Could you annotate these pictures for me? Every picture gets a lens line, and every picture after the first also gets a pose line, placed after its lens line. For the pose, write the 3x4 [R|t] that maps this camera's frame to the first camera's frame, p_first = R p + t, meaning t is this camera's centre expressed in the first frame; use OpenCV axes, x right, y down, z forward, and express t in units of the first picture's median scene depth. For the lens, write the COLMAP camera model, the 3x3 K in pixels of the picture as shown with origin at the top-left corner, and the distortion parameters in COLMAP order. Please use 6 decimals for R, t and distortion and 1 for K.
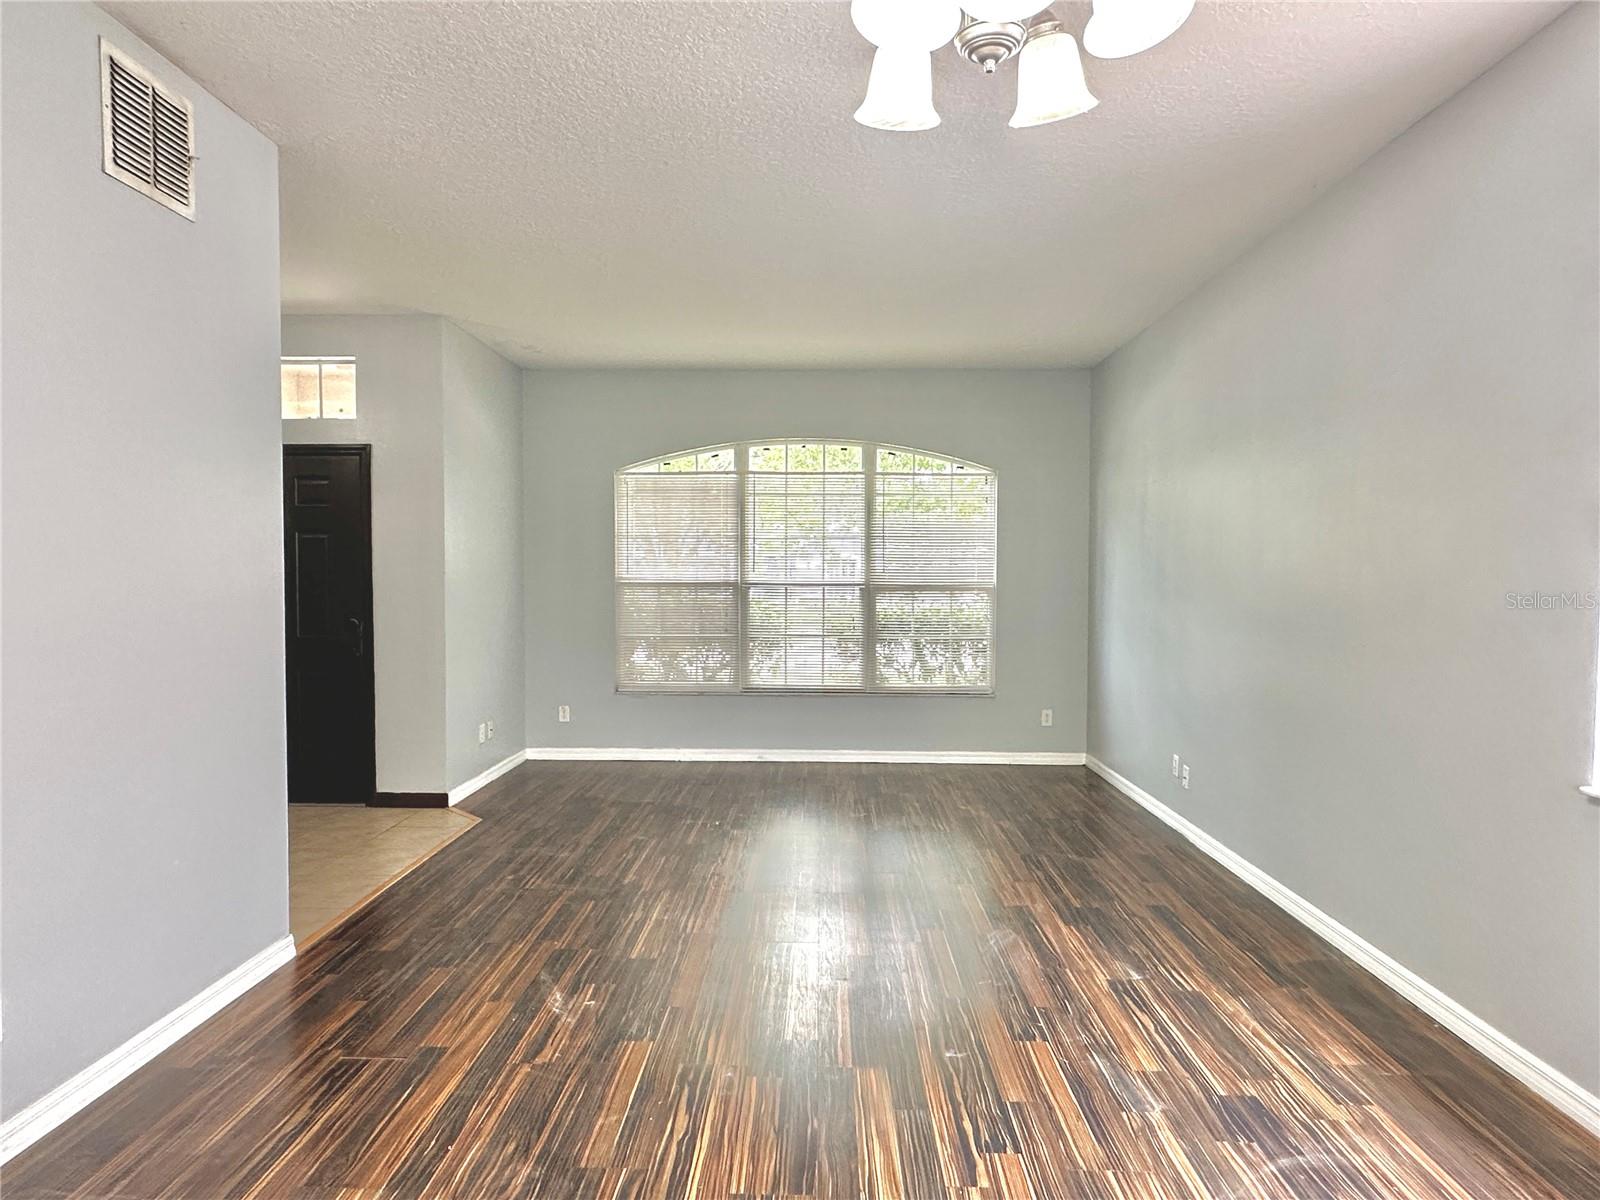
lens RADIAL K [[928.5, 0, 795.9], [0, 928.5, 607.0], [0, 0, 1]] dist [0.001919, 0.000442]
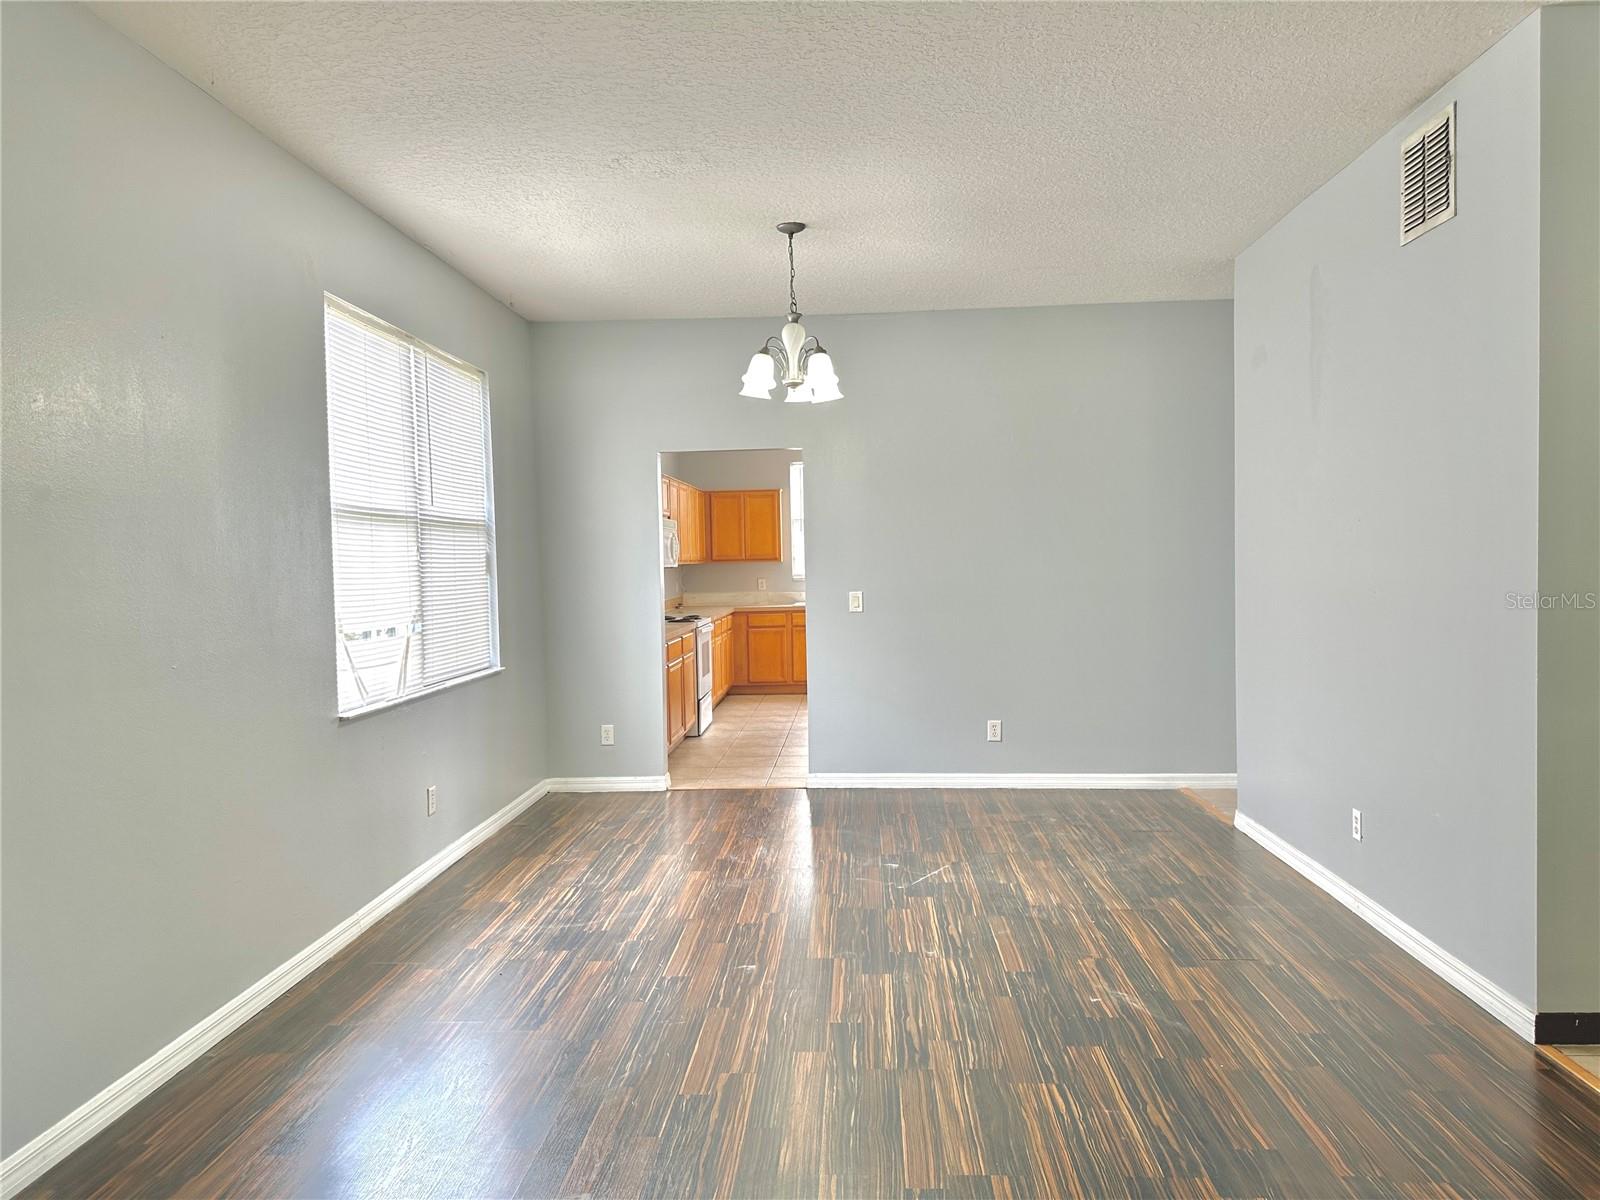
lens RADIAL K [[1113.2, 0, 791.5], [0, 1113.2, 606.6], [0, 0, 1]] dist [-0.010018, -0.001874]
pose [[-0.999141, 0.016906, 0.037835, 0.053598], [0.019713, 0.996982, 0.075085, -0.092798], [-0.036452, 0.075766, -0.996459, 2.468629]]
